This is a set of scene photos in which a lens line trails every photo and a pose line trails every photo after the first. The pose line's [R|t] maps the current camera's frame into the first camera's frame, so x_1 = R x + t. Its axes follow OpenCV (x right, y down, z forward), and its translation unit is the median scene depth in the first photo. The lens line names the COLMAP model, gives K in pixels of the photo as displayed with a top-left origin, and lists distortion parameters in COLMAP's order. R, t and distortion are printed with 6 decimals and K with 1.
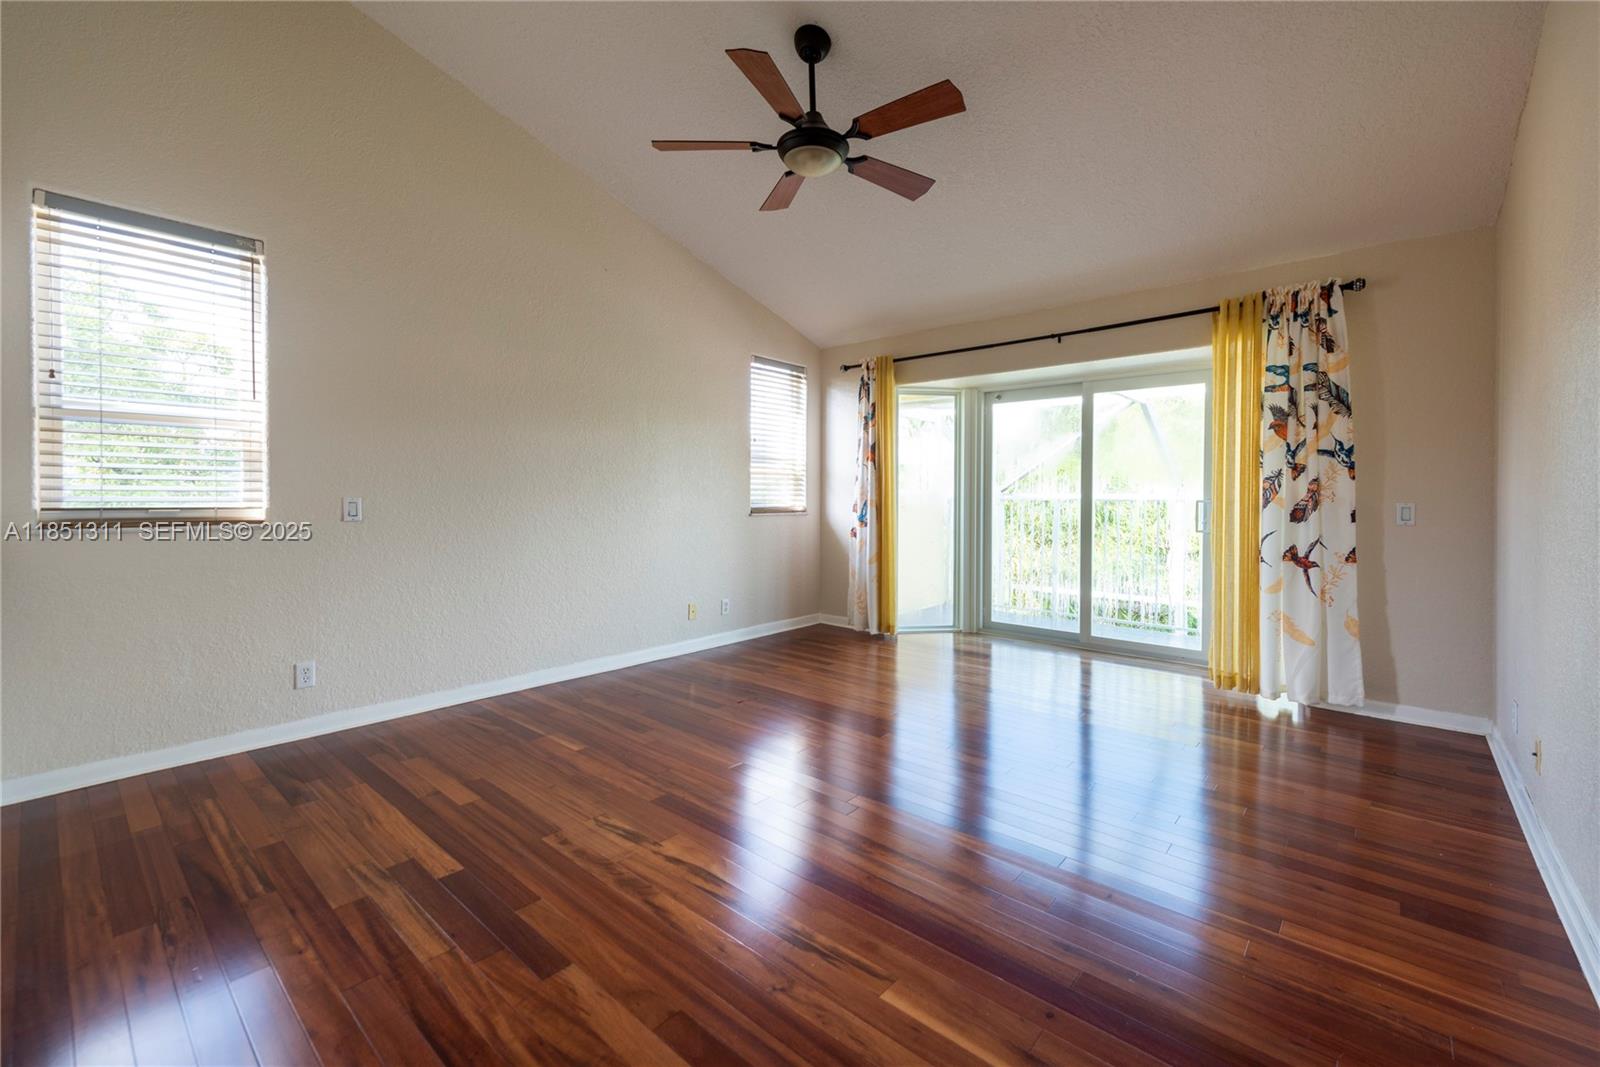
lens RADIAL K [[657.0, 0, 798.0], [0, 657.0, 510.1], [0, 0, 1]] dist [0.000279, -0.000175]
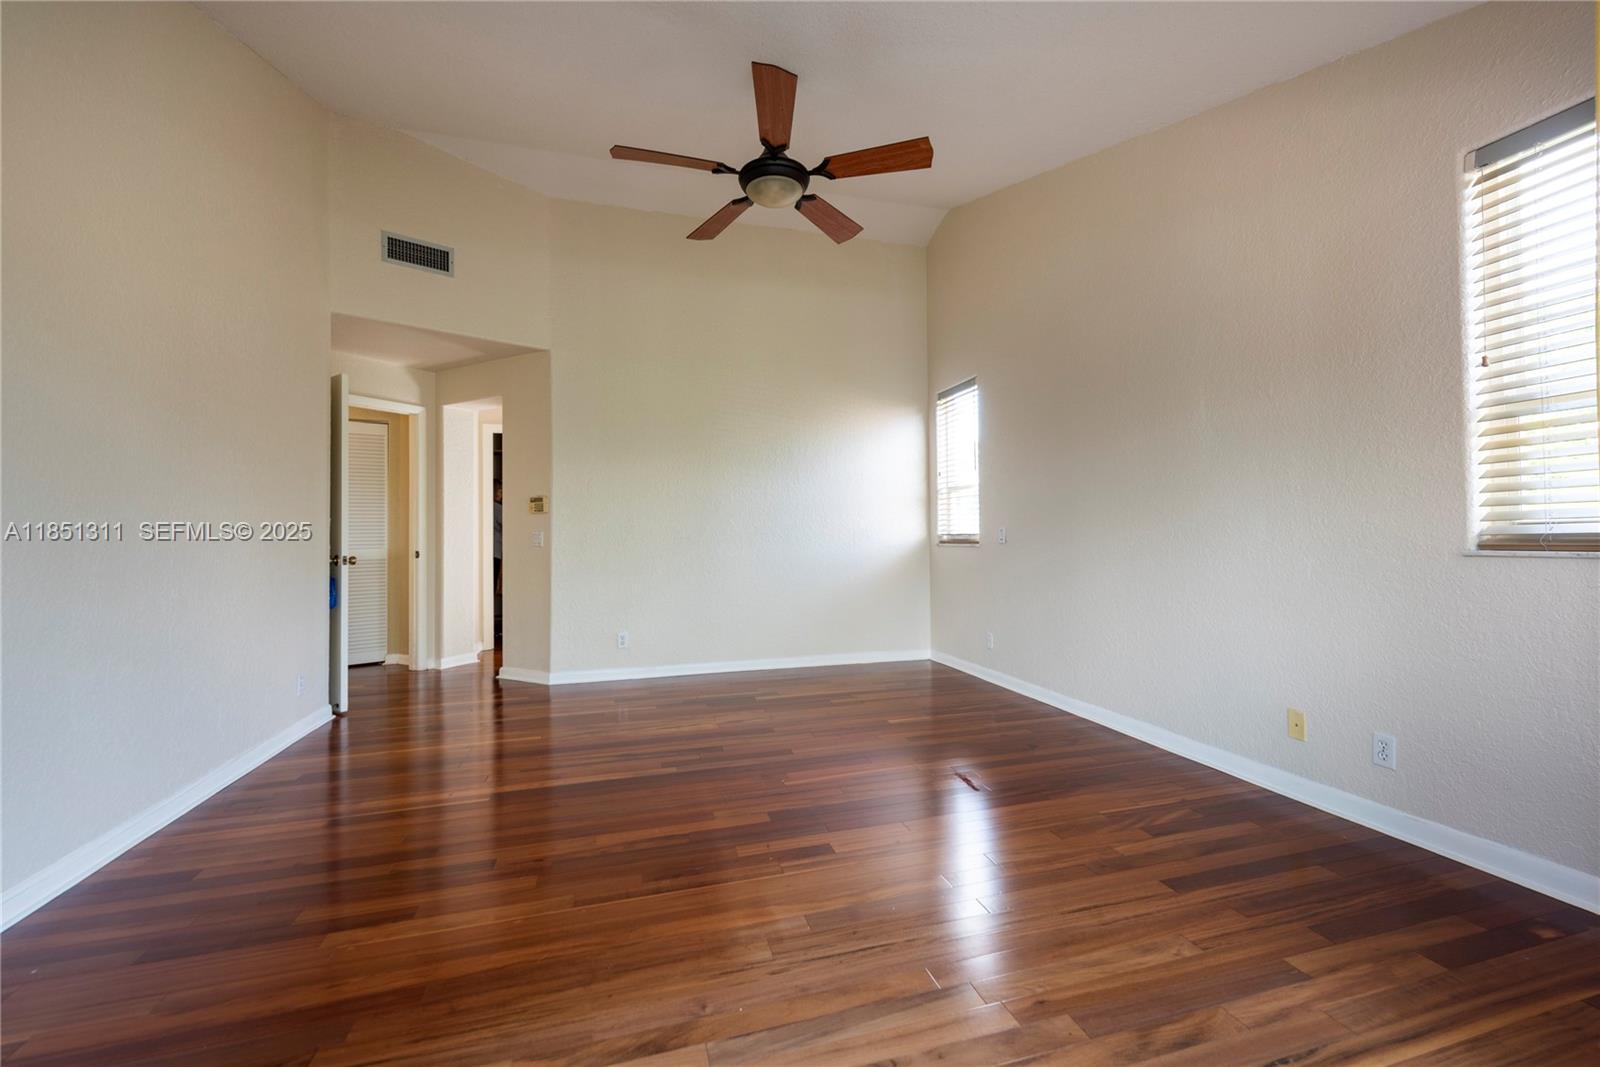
lens RADIAL K [[657.0, 0, 798.0], [0, 657.0, 510.1], [0, 0, 1]] dist [0.000279, -0.000175]
pose [[-0.540749, -0.018673, -0.840977, 0.833910], [0.006527, 0.999630, -0.026393, -0.017061], [0.841159, -0.019762, -0.540427, 1.515171]]
